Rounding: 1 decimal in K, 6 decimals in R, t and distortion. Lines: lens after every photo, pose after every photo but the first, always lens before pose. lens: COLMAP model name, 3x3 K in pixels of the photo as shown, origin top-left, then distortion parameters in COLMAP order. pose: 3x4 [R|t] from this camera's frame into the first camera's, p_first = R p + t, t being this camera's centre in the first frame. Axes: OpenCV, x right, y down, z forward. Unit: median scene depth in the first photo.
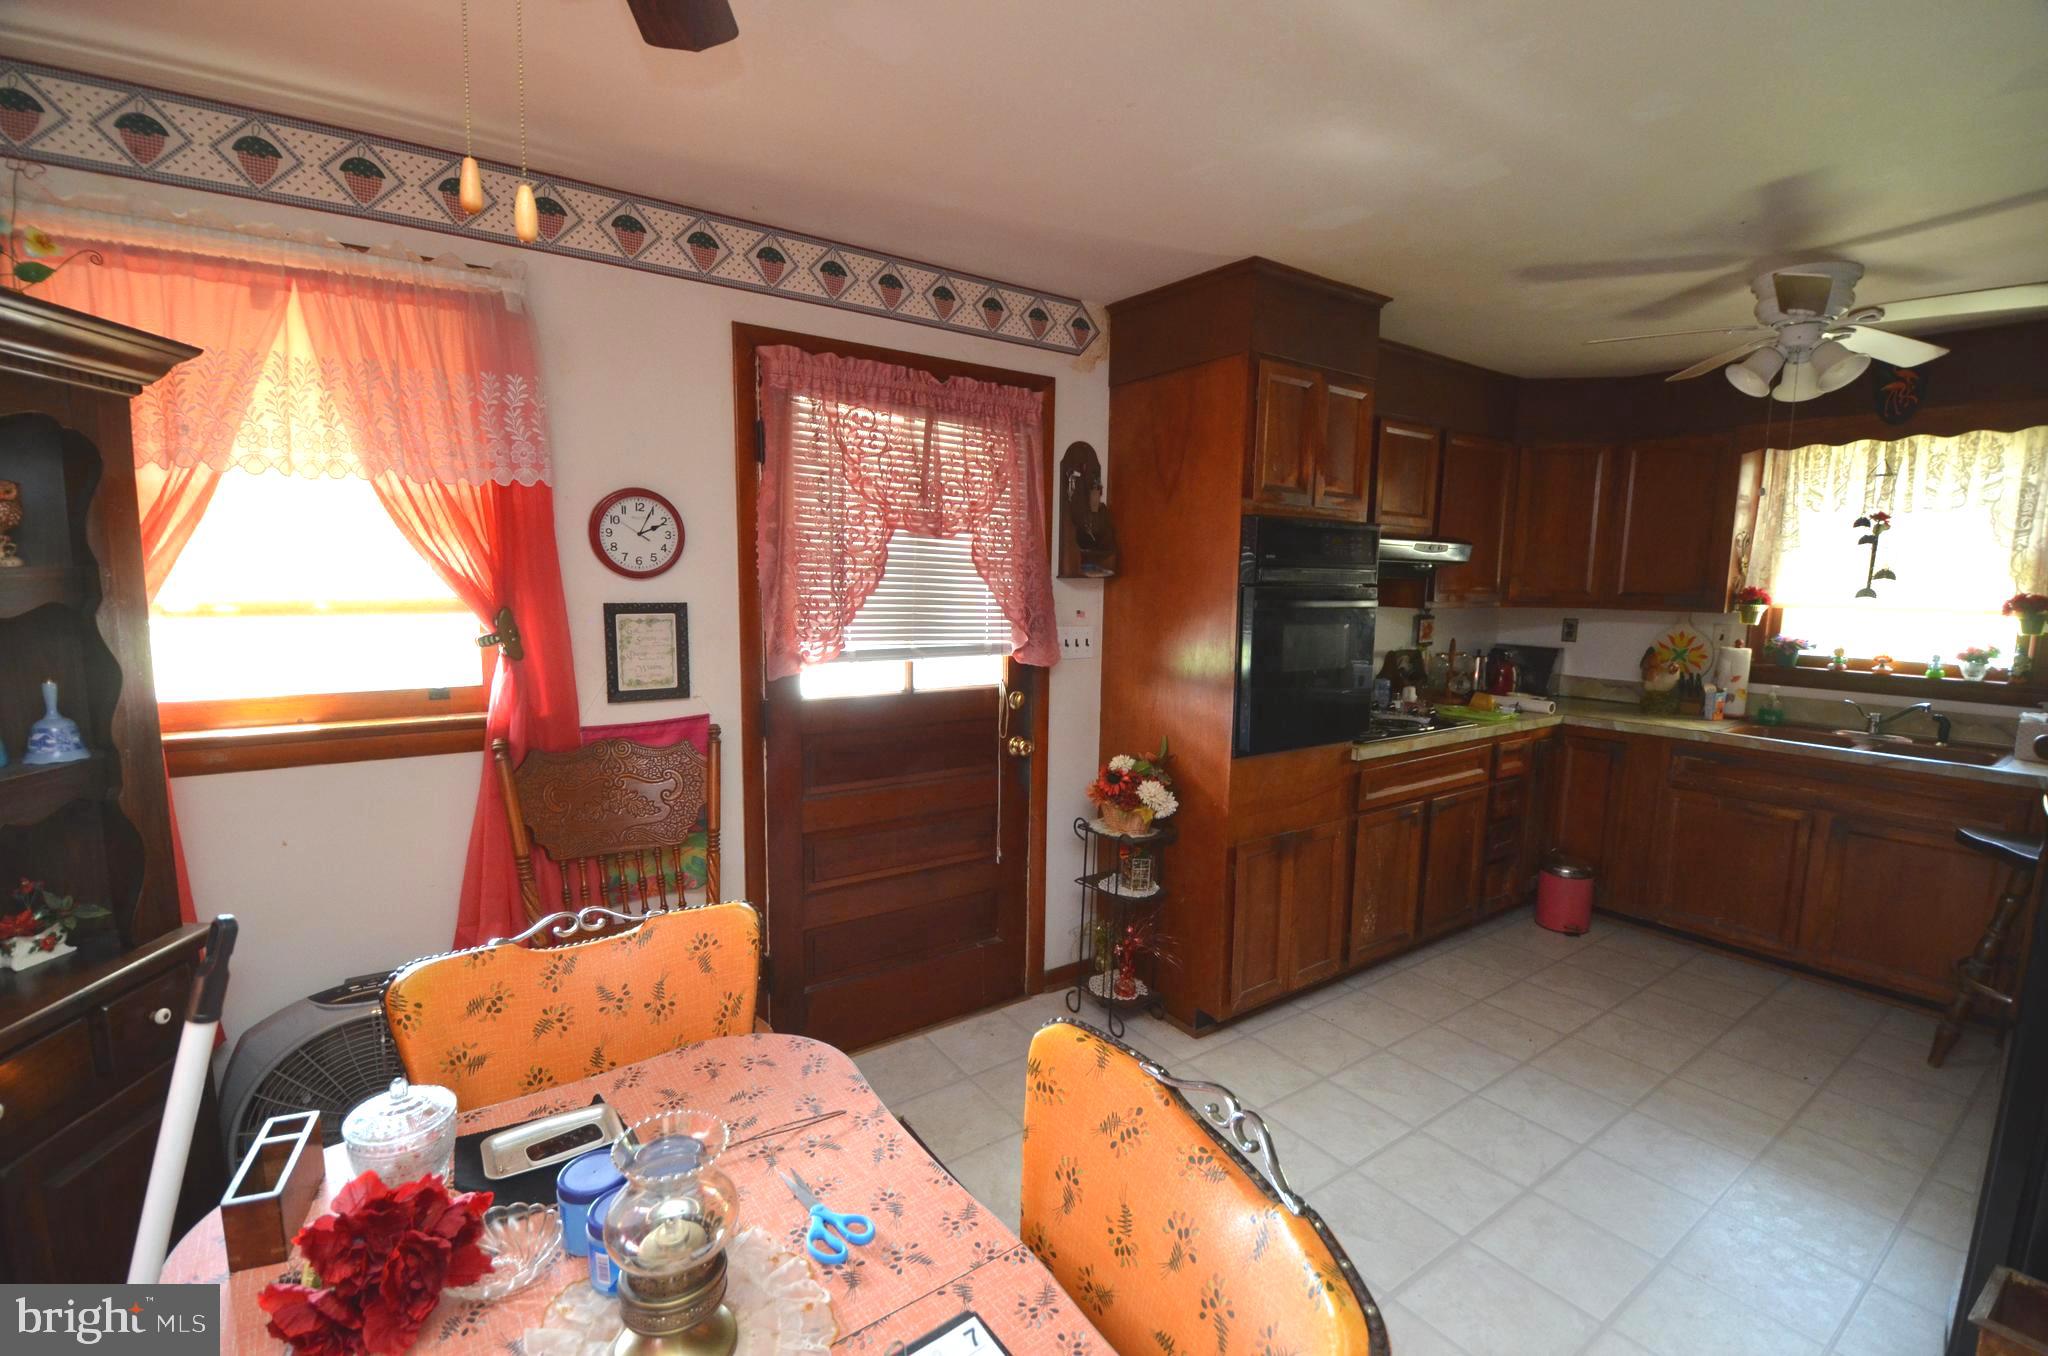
lens RADIAL K [[889.3, 0, 1025.7], [0, 889.3, 689.0], [0, 0, 1]] dist [0.011719, -0.022043]
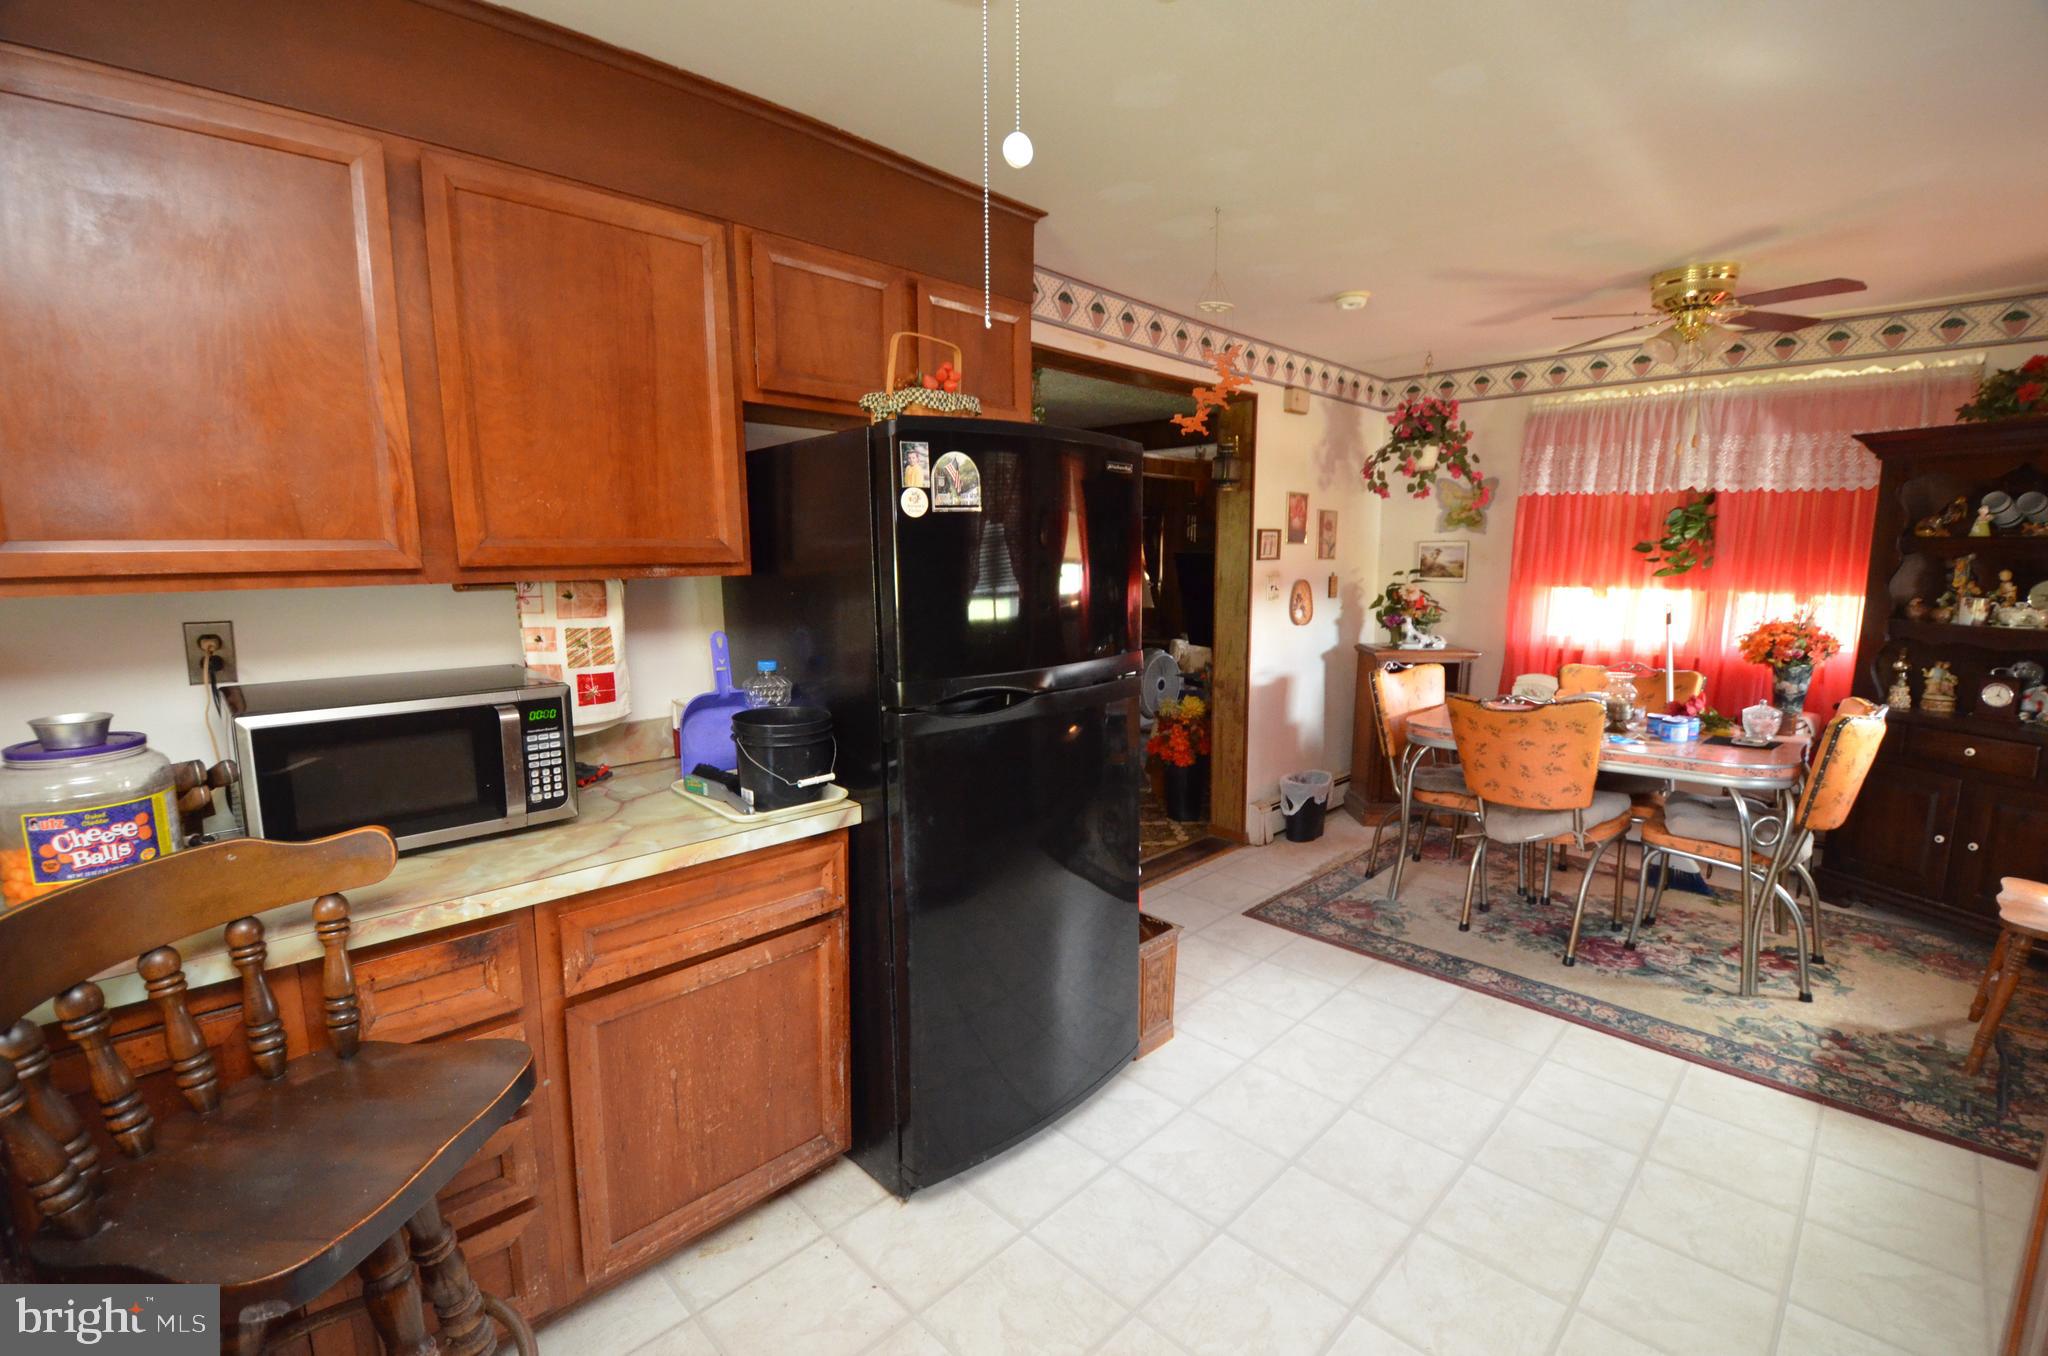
lens RADIAL K [[889.3, 0, 1025.7], [0, 889.3, 689.0], [0, 0, 1]] dist [0.011719, -0.022043]
pose [[-0.986331, 0.016203, -0.163976, 0.806290], [-0.029509, 0.961694, 0.272532, -0.125848], [0.162111, 0.273645, -0.948071, 1.209119]]
